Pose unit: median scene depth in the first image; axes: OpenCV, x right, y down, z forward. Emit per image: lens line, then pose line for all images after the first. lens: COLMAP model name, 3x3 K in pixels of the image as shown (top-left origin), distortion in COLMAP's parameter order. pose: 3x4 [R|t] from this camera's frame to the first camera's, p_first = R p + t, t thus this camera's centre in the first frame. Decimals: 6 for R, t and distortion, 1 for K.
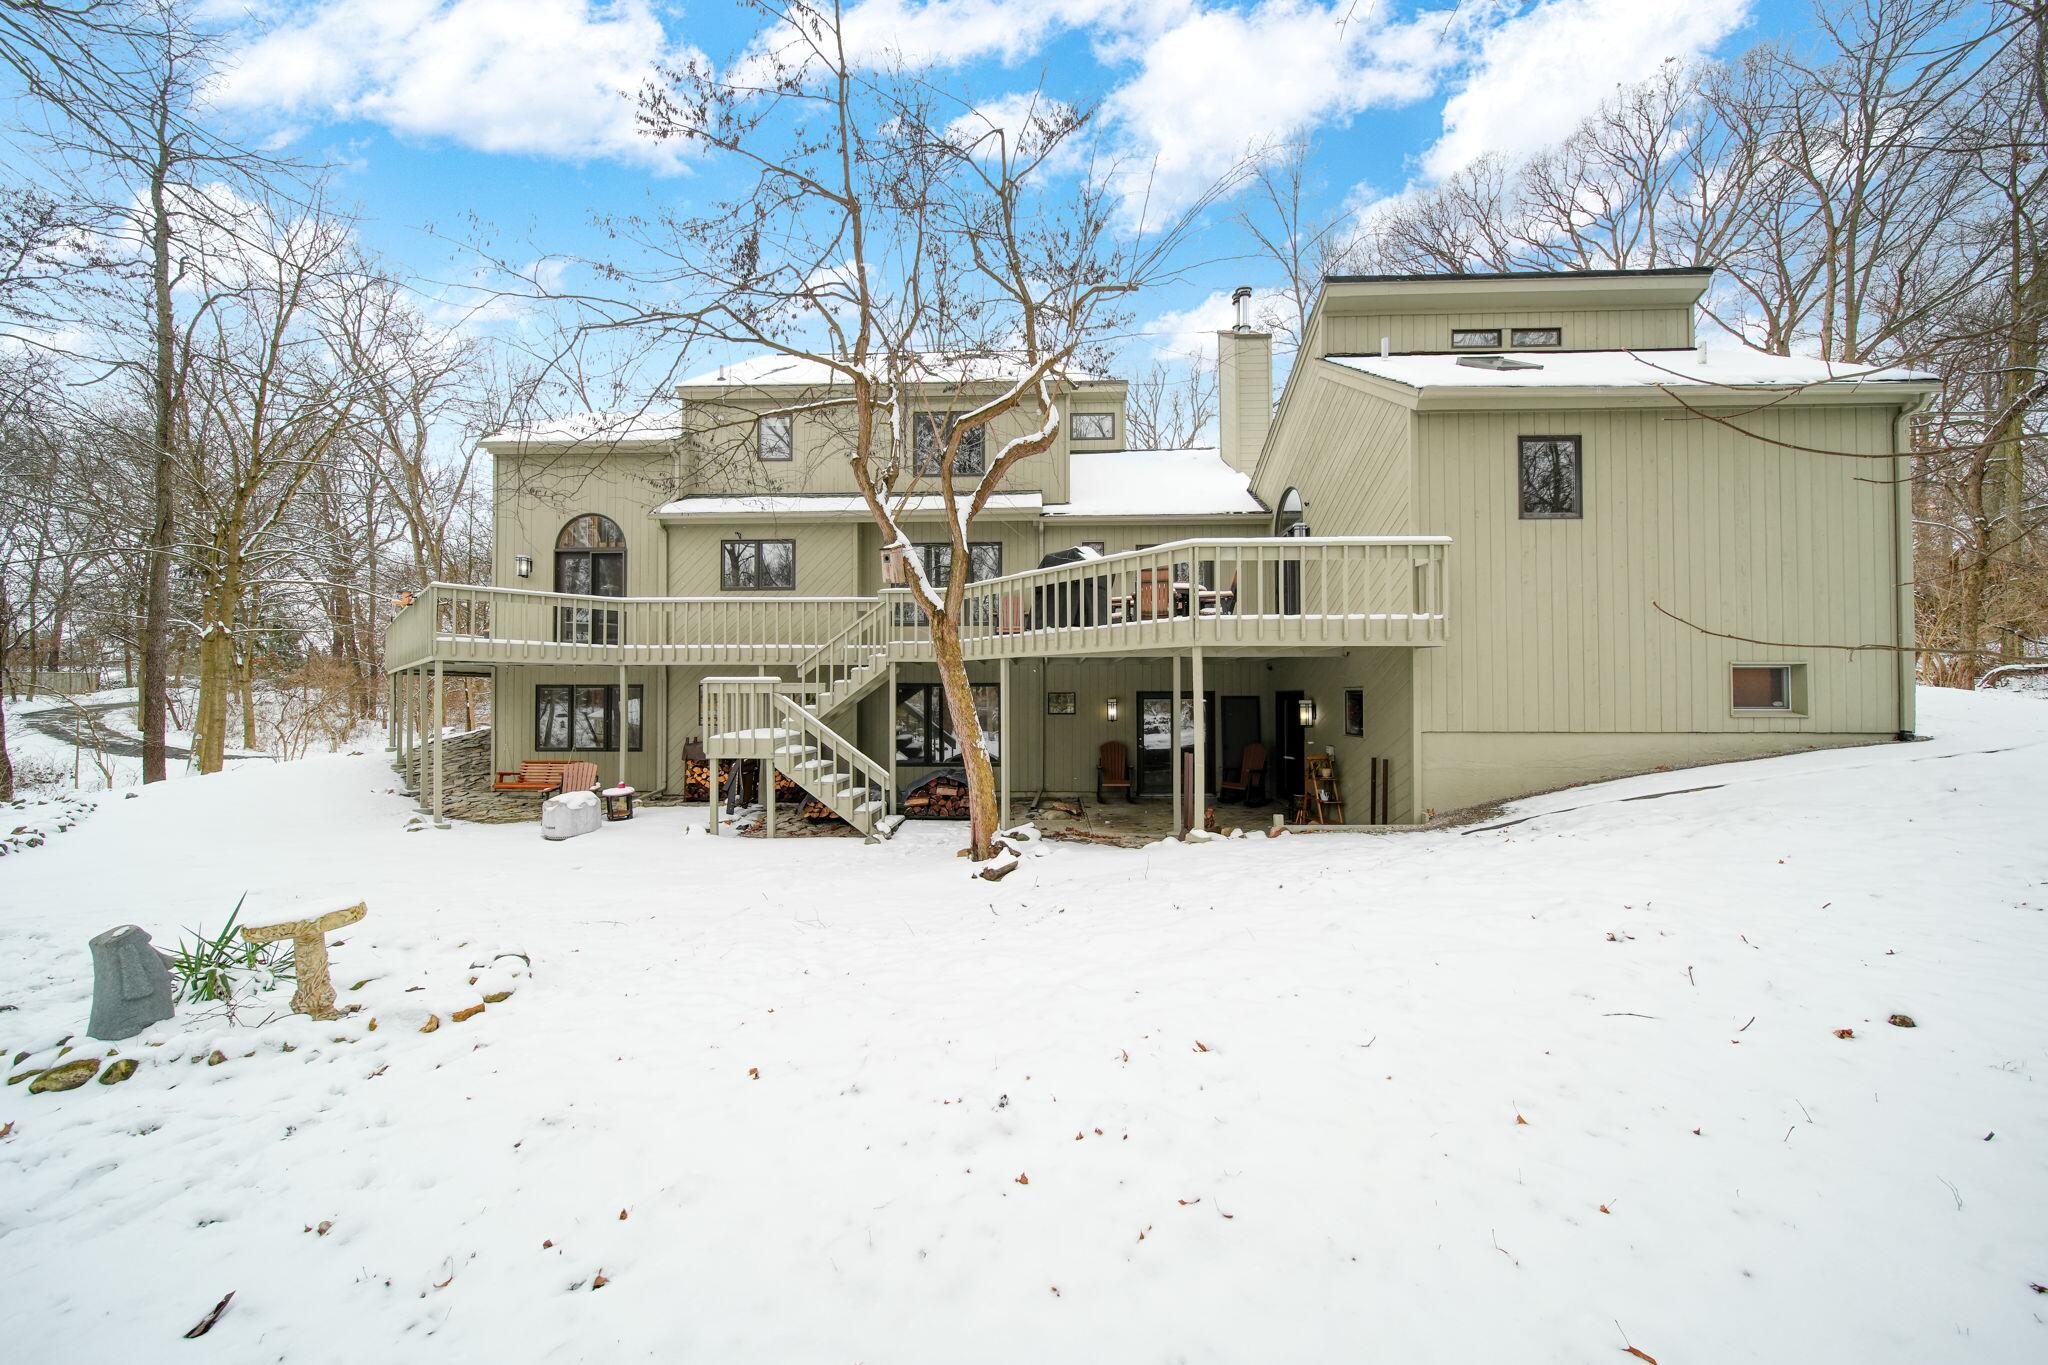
lens RADIAL K [[716.1, 0, 1019.4], [0, 716.1, 685.5], [0, 0, 1]] dist [0.000679, -0.001426]
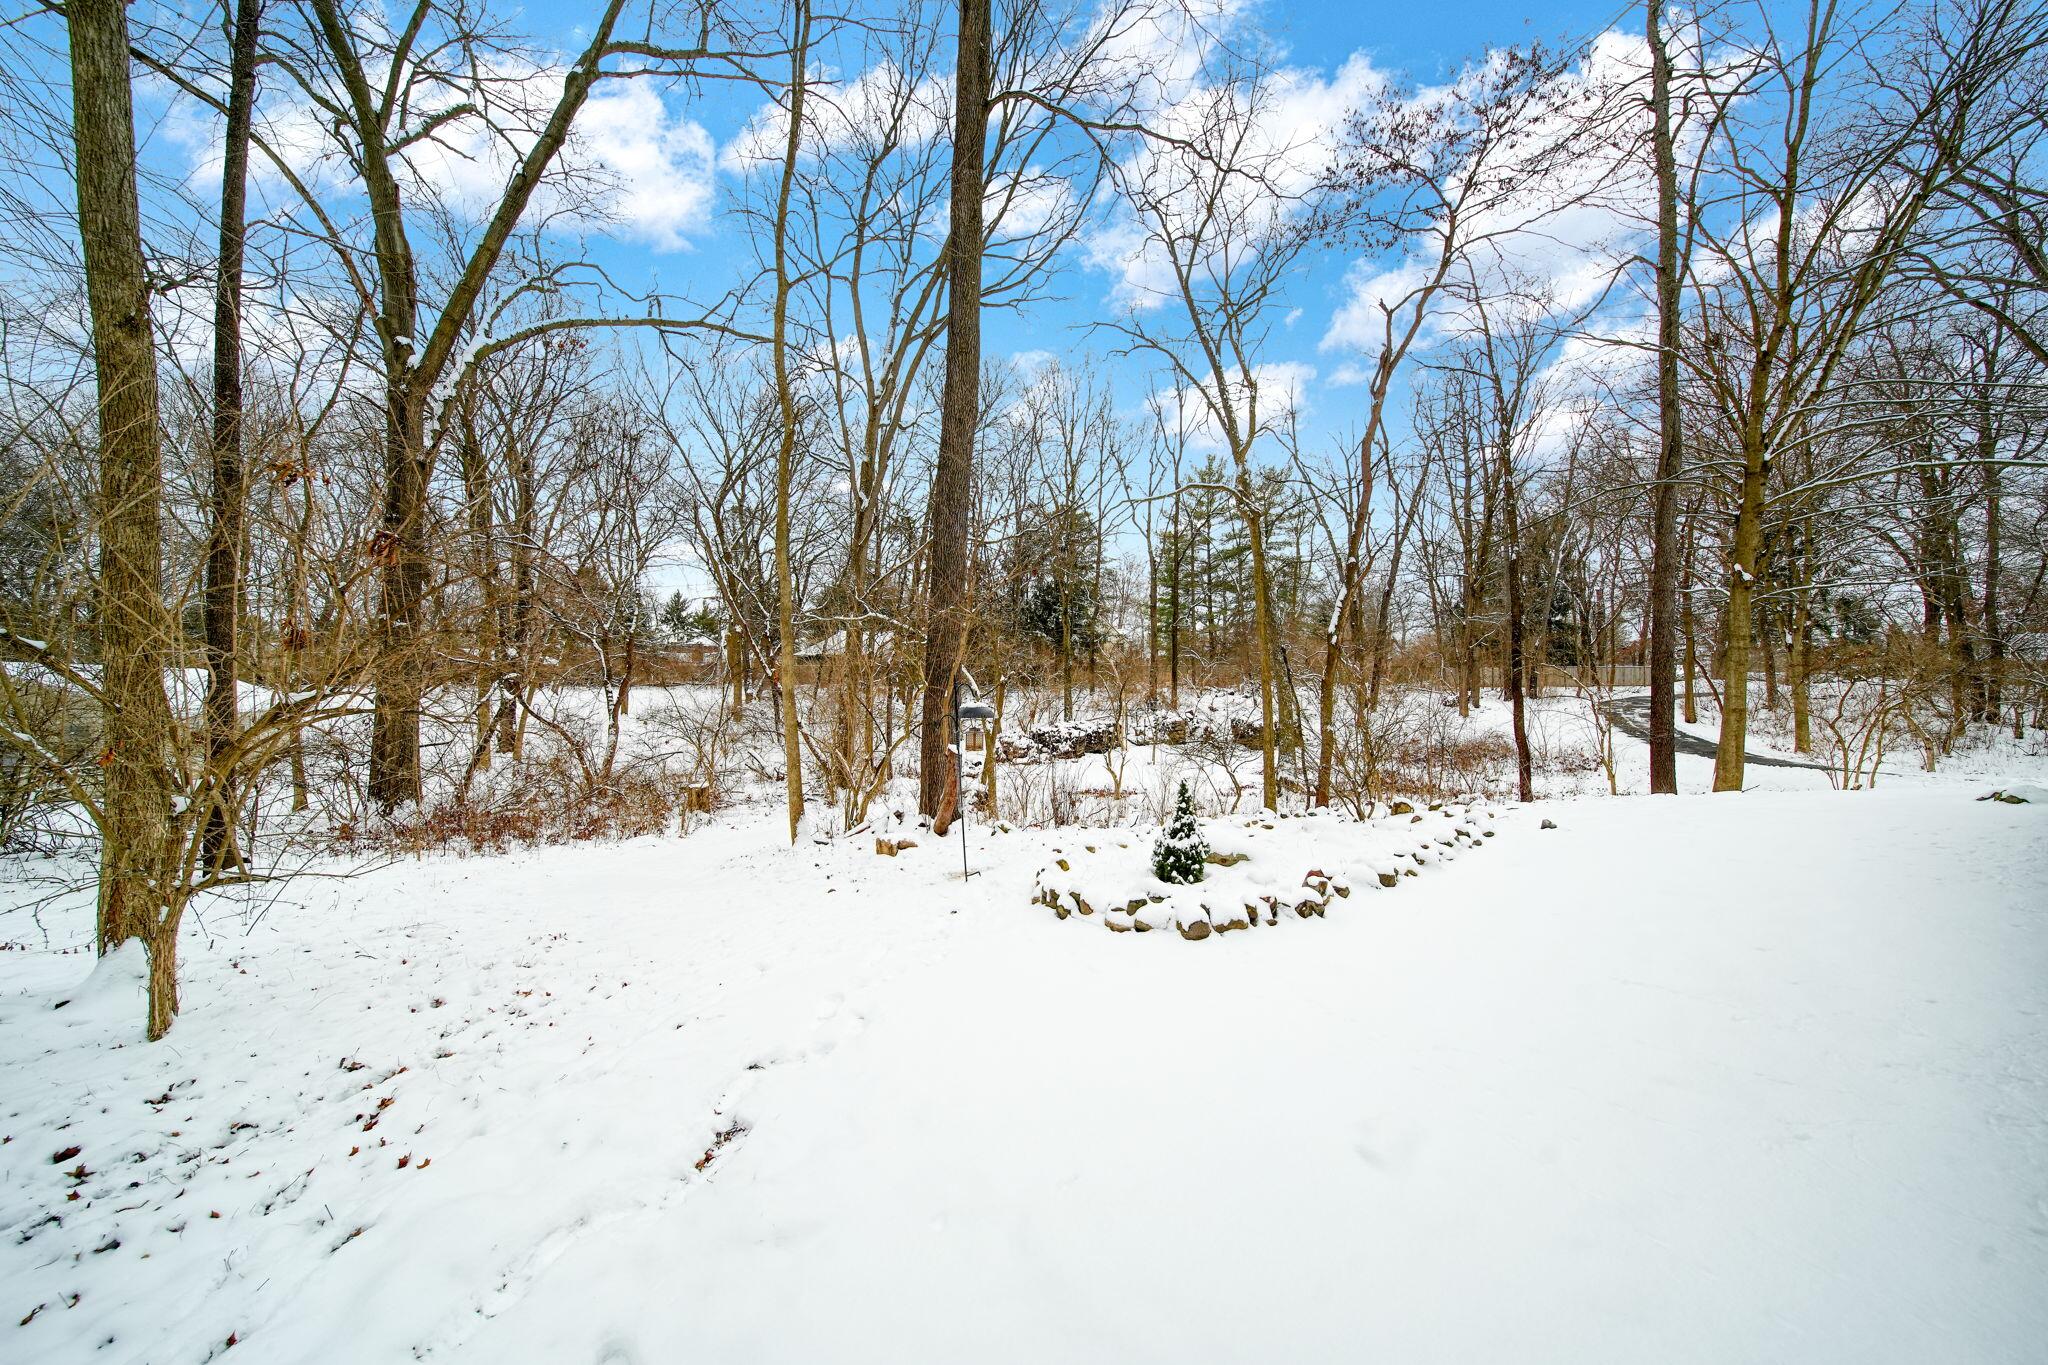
lens RADIAL K [[716.1, 0, 1030.0], [0, 716.1, 681.2], [0, 0, 1]] dist [0.000679, -0.001426]
pose [[-0.089404, -0.007213, -0.995969, -0.658145], [0.003577, 0.999965, -0.007563, 0.040912], [0.995989, -0.004239, -0.089375, 0.675174]]
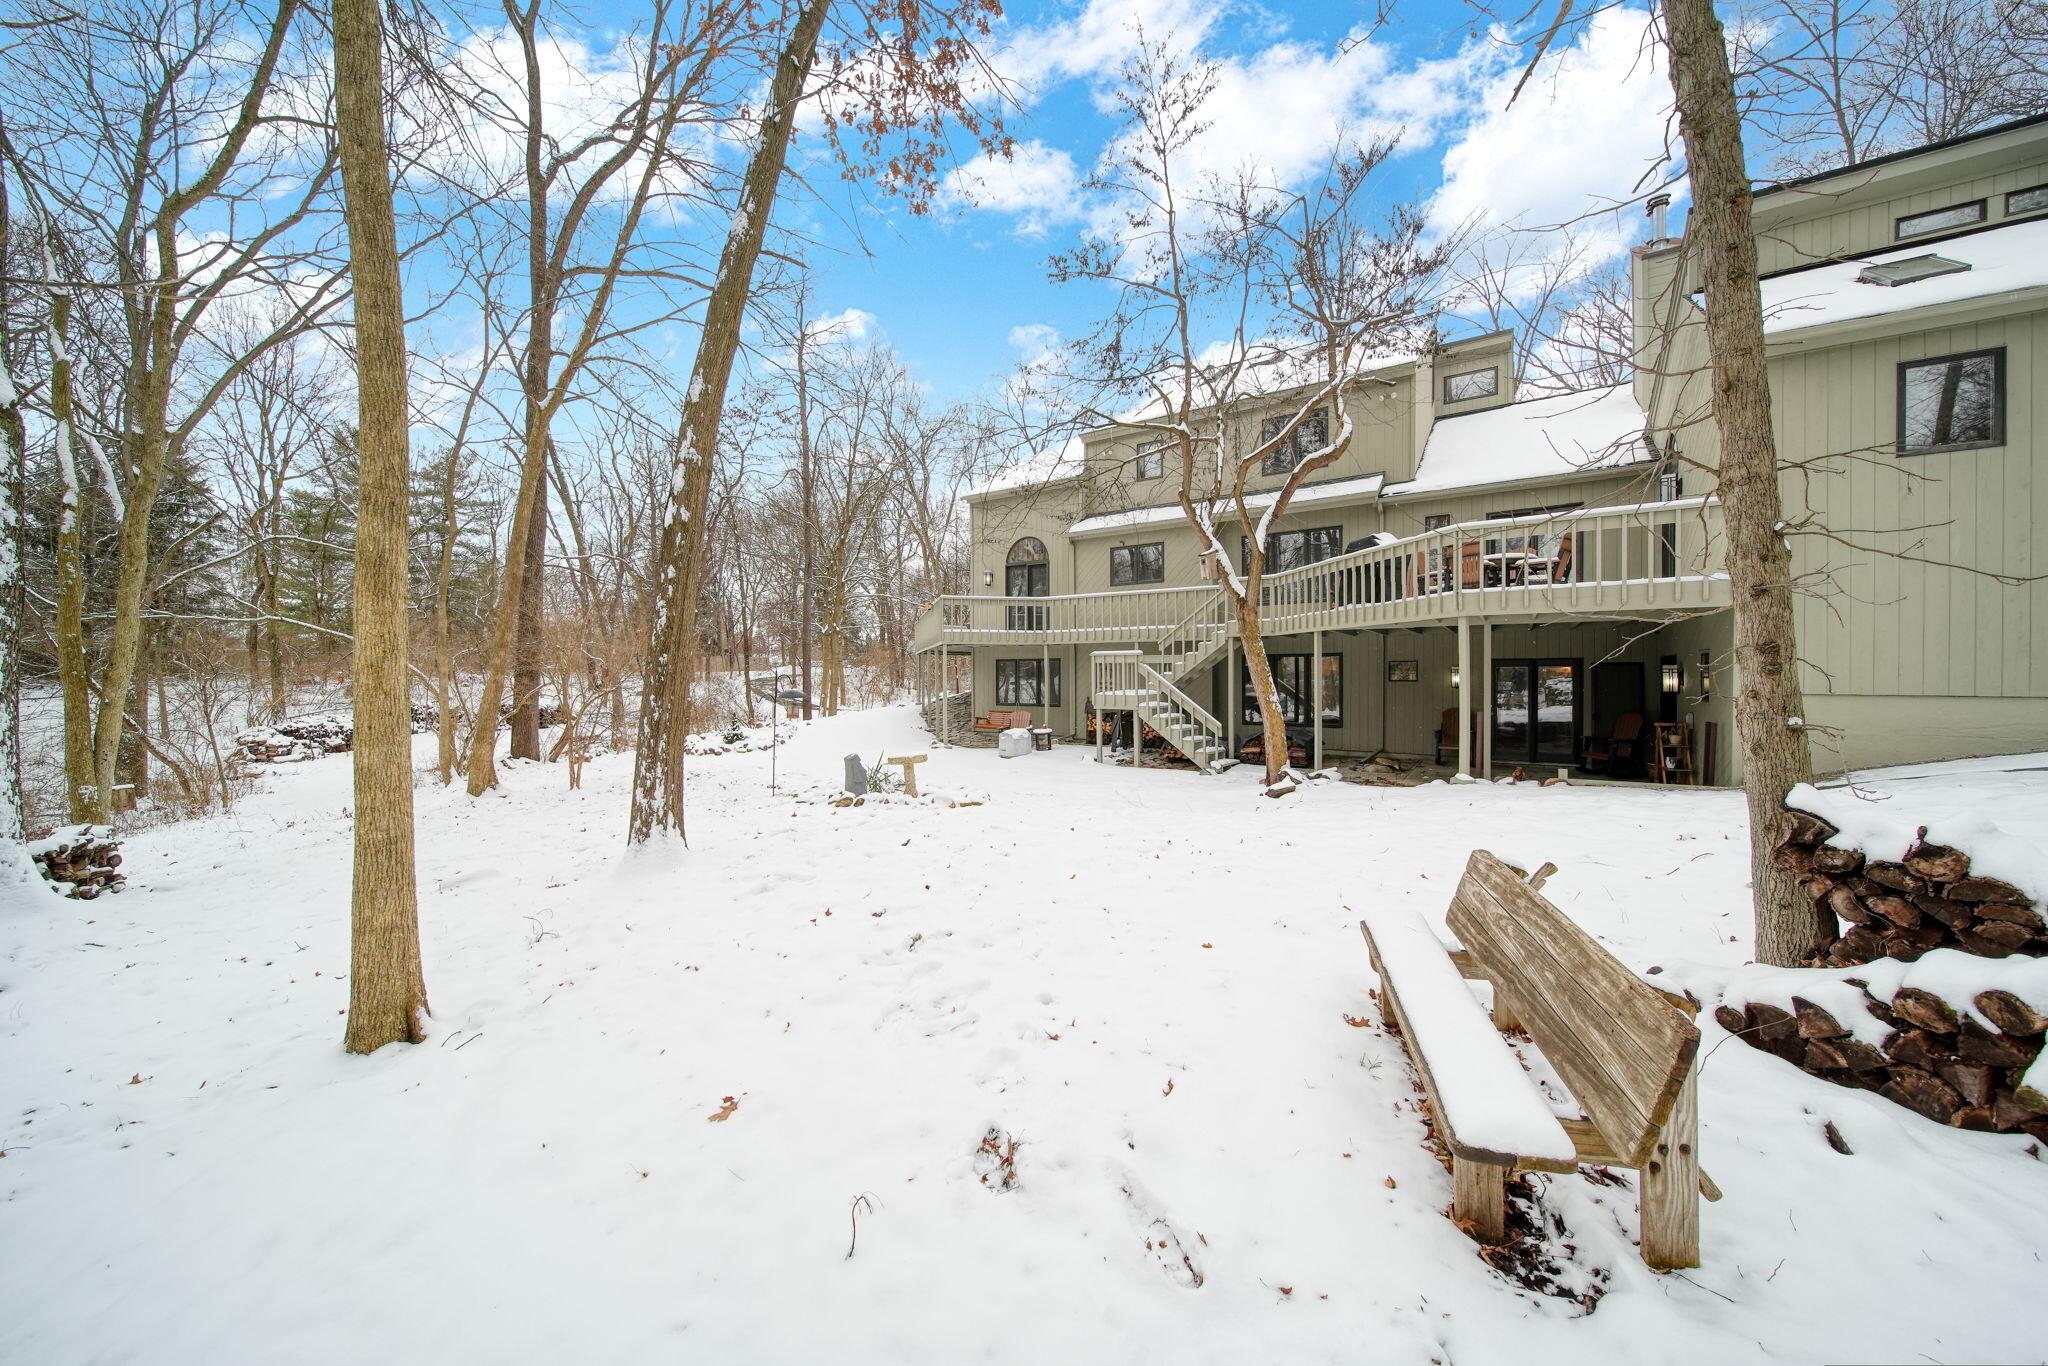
lens RADIAL K [[716.1, 0, 1029.9], [0, 716.1, 685.7], [0, 0, 1]] dist [0.000679, -0.001426]
pose [[0.850788, 0.006371, -0.525470, 0.178588], [0.011871, 0.999438, 0.031339, 0.008393], [0.525374, -0.032901, 0.850235, -0.243095]]
